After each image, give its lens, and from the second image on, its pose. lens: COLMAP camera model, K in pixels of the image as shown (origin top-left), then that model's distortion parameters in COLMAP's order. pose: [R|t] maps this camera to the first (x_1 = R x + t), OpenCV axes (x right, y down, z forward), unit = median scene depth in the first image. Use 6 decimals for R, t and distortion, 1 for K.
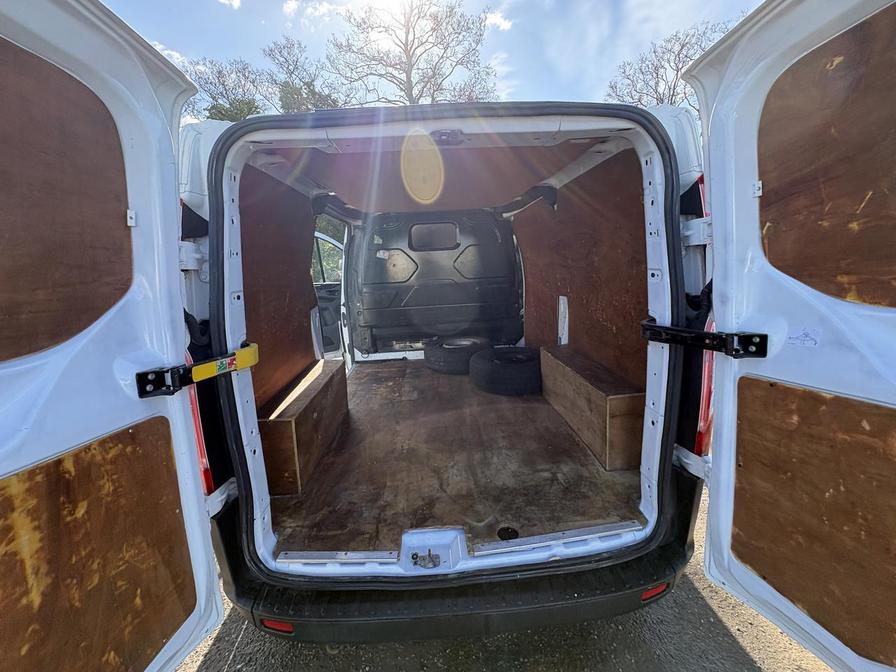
lens RADIAL K [[356.2, 0, 447.6], [0, 356.2, 337.1], [0, 0, 1]] dist [-0.001144, 0.000483]
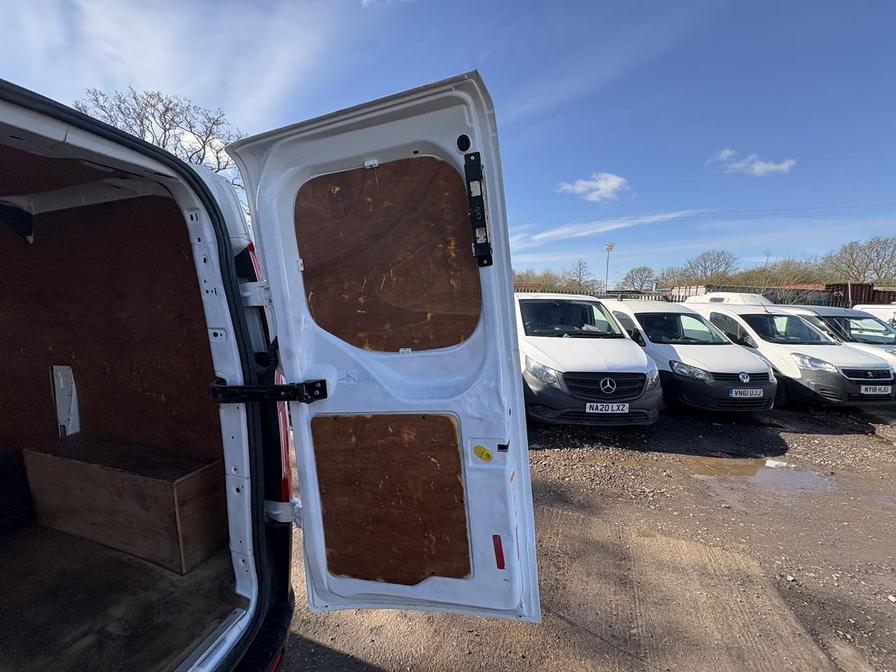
lens RADIAL K [[356.2, 0, 447.6], [0, 356.2, 337.1], [0, 0, 1]] dist [-0.001144, 0.000483]
pose [[0.372958, -0.034878, 0.927193, -0.079740], [0.175935, 0.983823, -0.033761, -0.028445], [-0.911016, 0.175717, 0.373060, 0.089182]]
